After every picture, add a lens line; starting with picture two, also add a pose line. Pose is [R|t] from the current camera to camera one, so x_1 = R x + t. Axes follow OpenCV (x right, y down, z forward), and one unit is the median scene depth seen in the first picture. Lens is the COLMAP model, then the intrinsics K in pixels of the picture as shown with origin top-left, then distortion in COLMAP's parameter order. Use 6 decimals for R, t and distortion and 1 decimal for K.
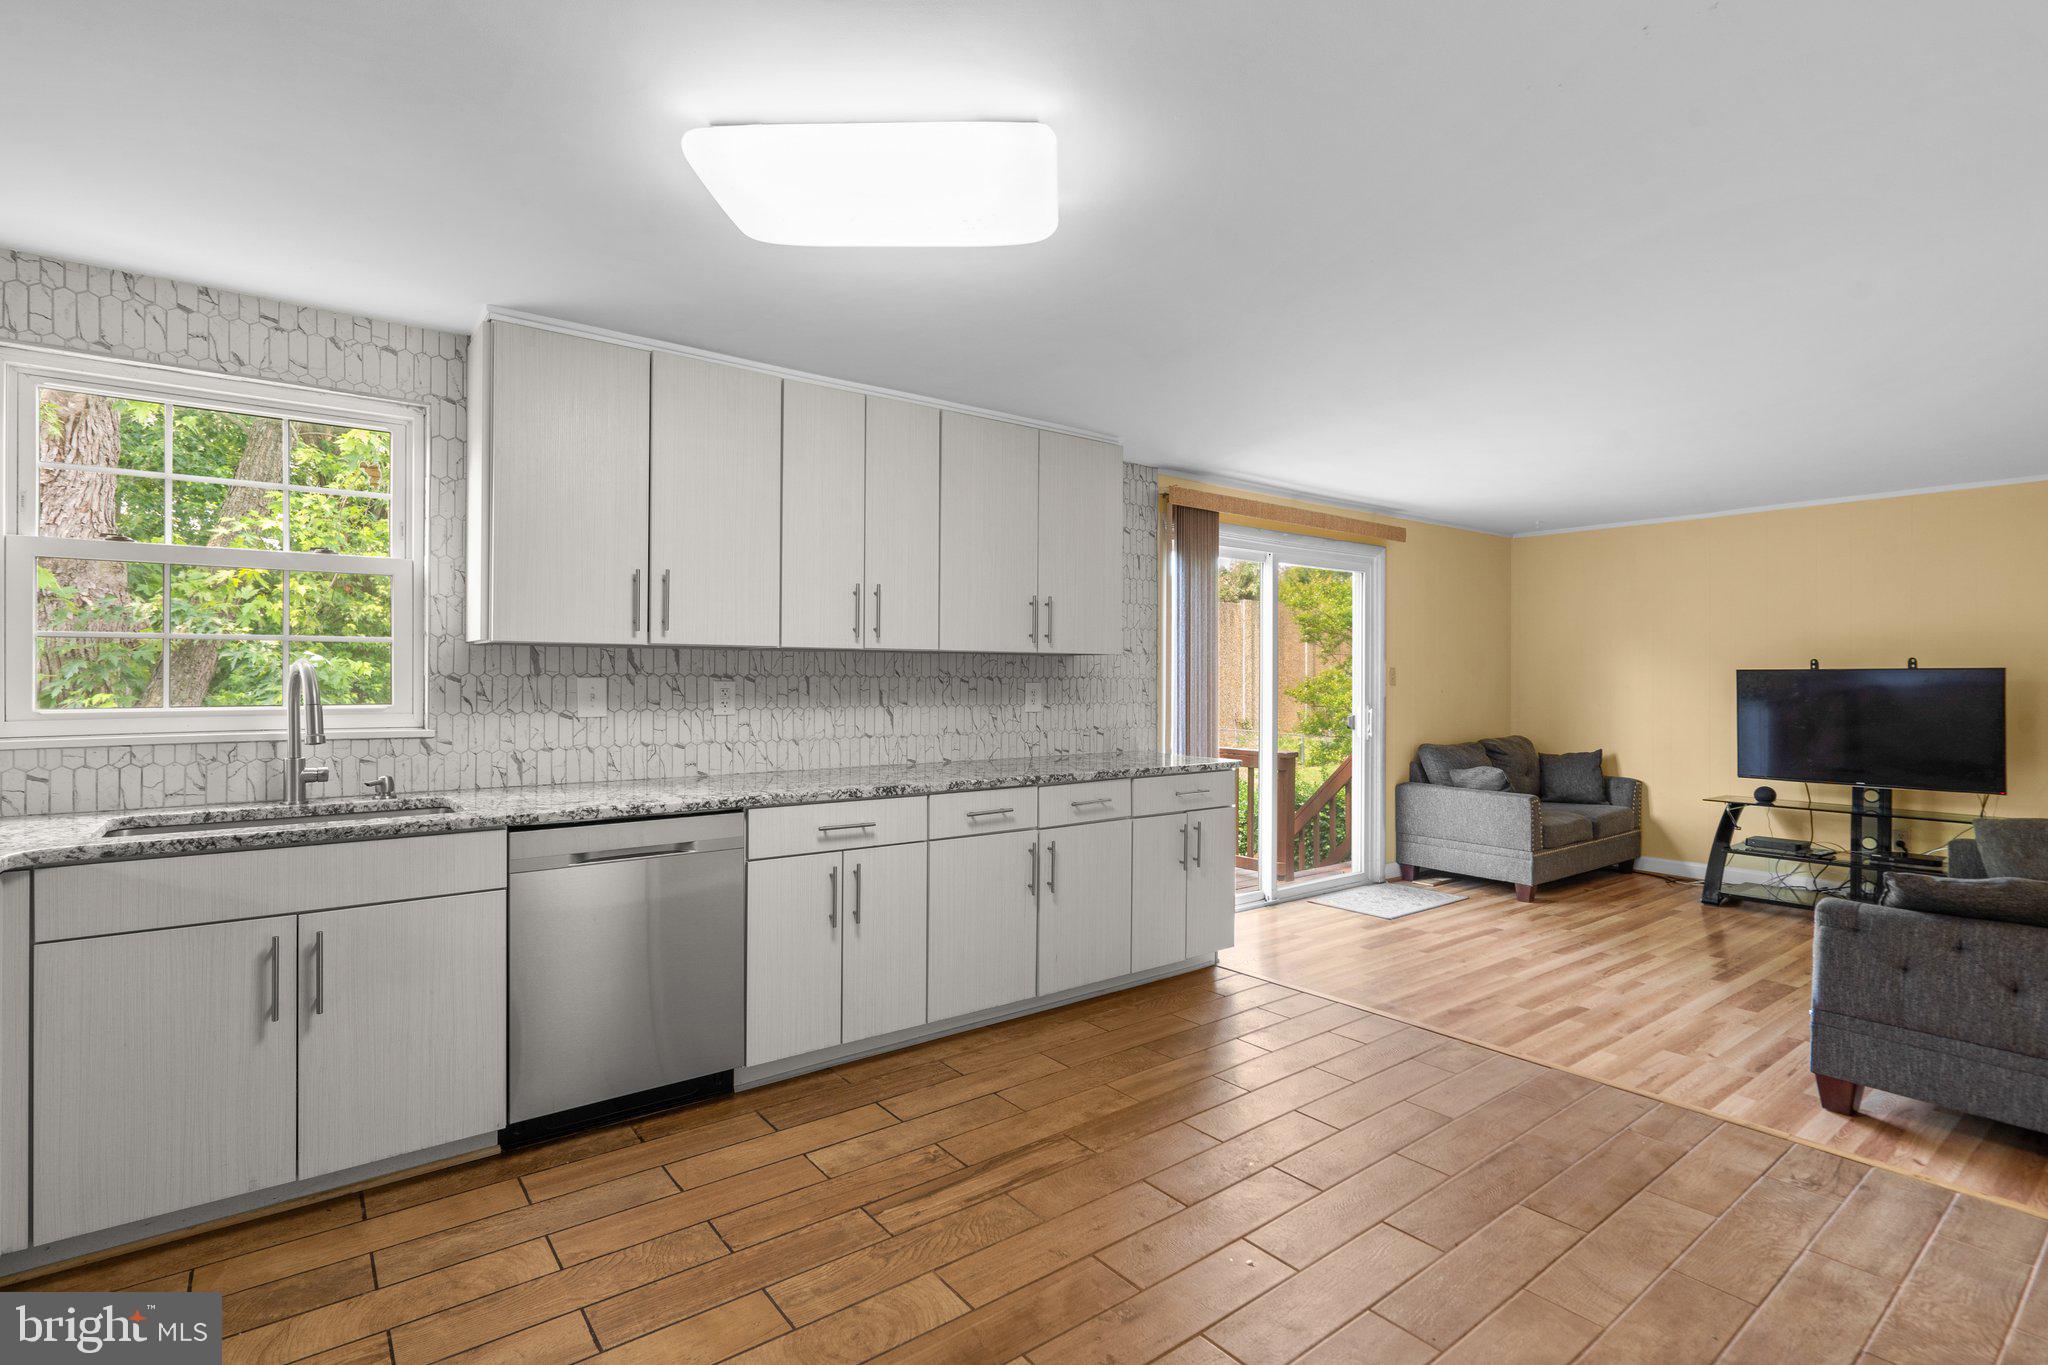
lens RADIAL K [[970.0, 0, 988.4], [0, 970.0, 676.4], [0, 0, 1]] dist [0.000691, 0.000834]
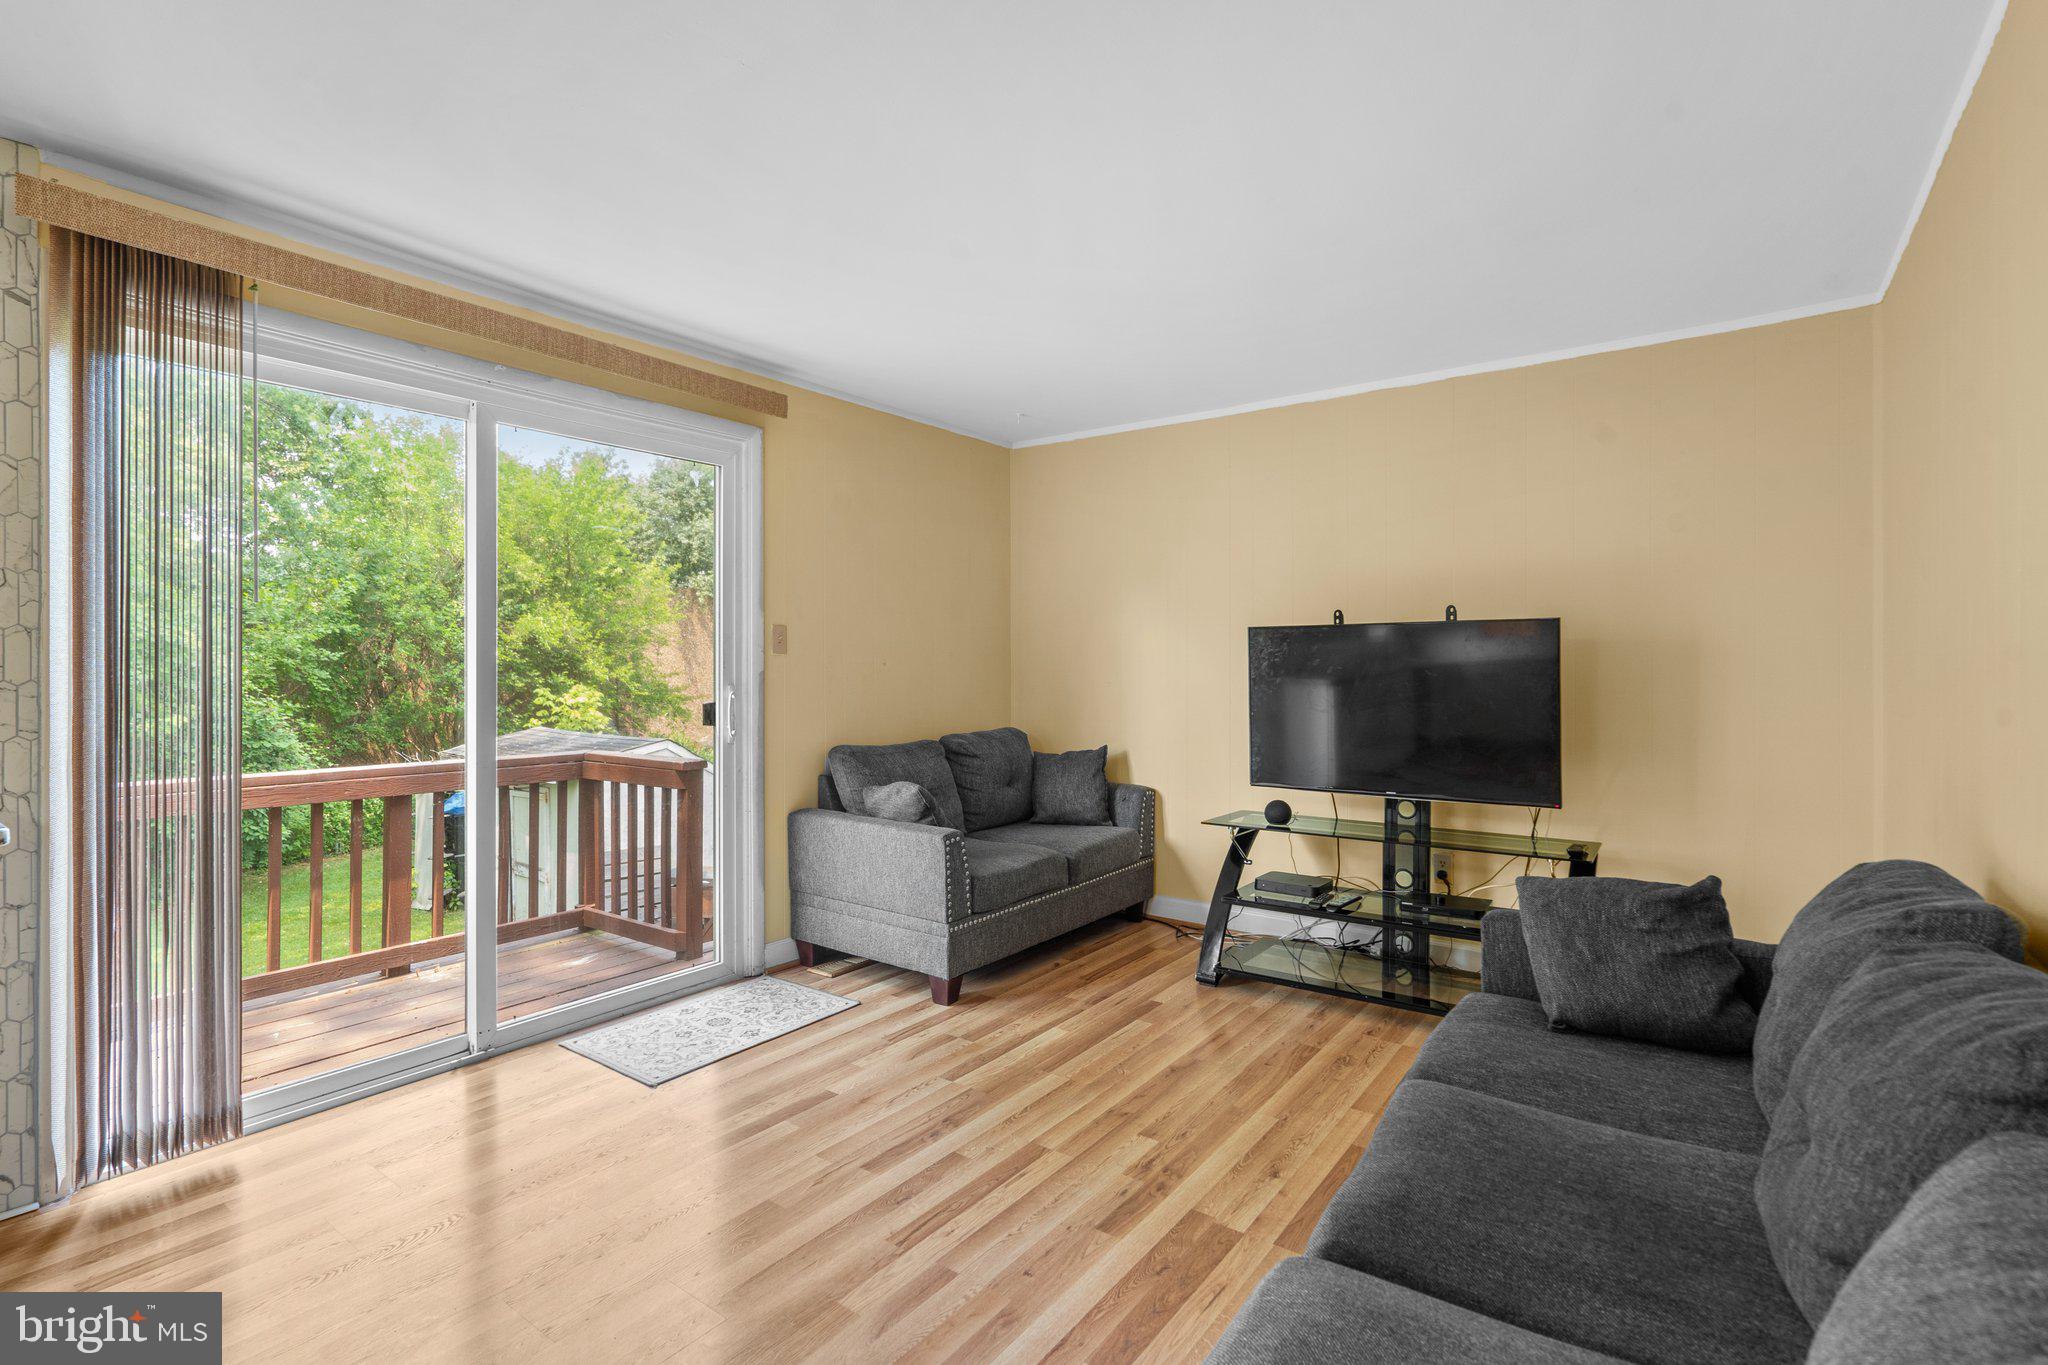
lens RADIAL K [[963.2, 0, 1025.6], [0, 963.2, 663.5], [0, 0, 1]] dist [-0.001446, -0.000133]
pose [[0.953420, -0.003235, 0.301627, 0.602392], [0.003290, 0.999995, 0.000325, 0.025526], [-0.301627, 0.000683, 0.953426, 0.581978]]
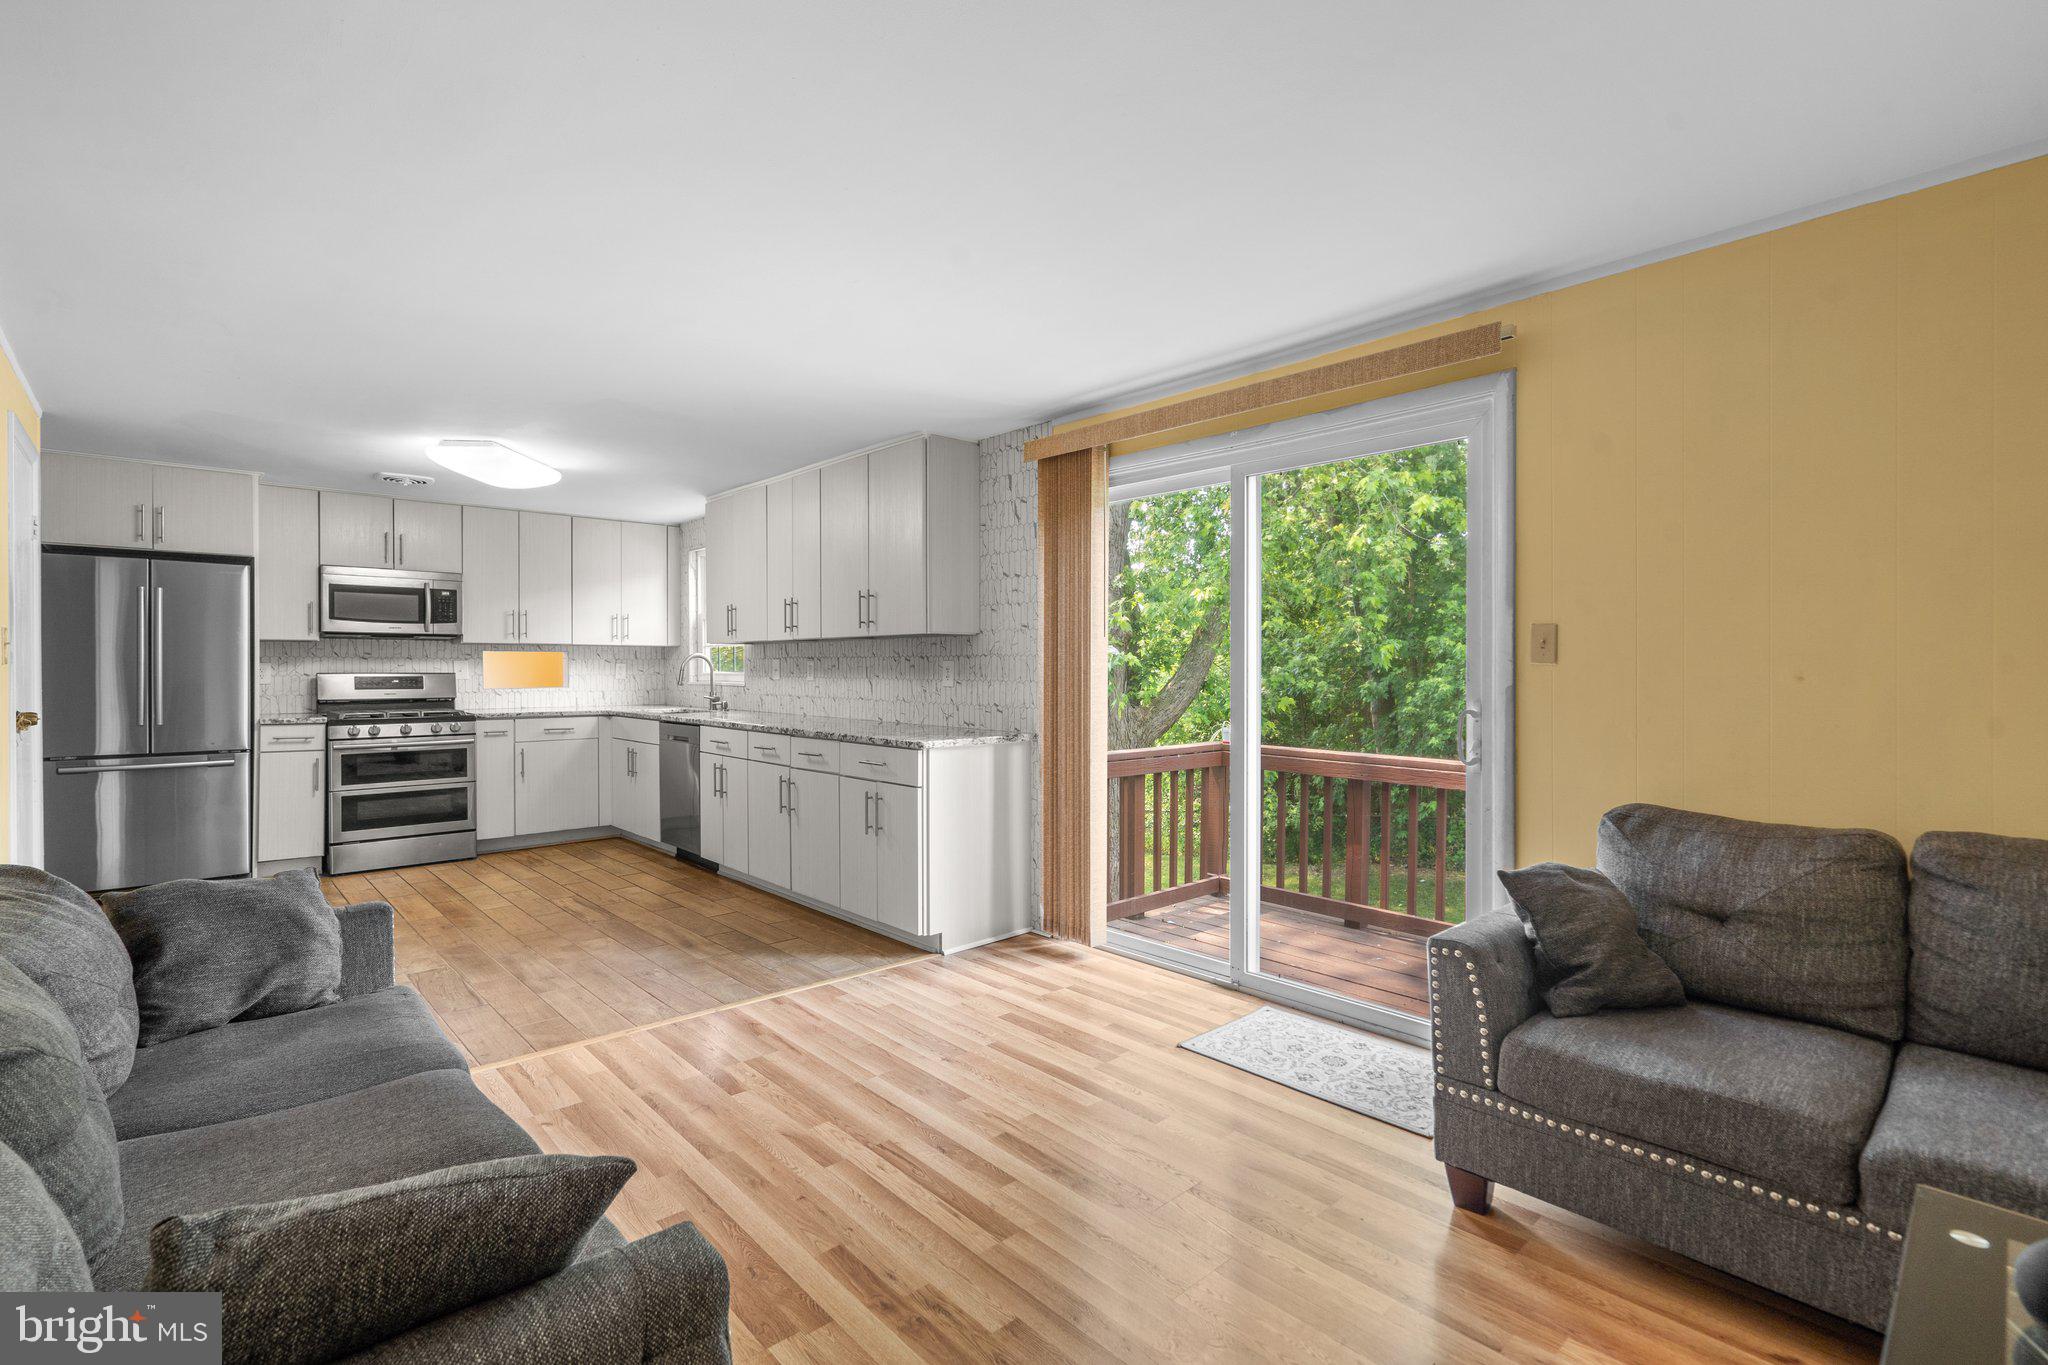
lens RADIAL K [[923.1, 0, 987.0], [0, 923.1, 673.3], [0, 0, 1]] dist [-0.000166, 0.000301]
pose [[0.090502, 0.003680, -0.995889, 1.307352], [0.001262, 0.999992, 0.003810, 0.020126], [0.995895, -0.001601, 0.090497, 1.108666]]
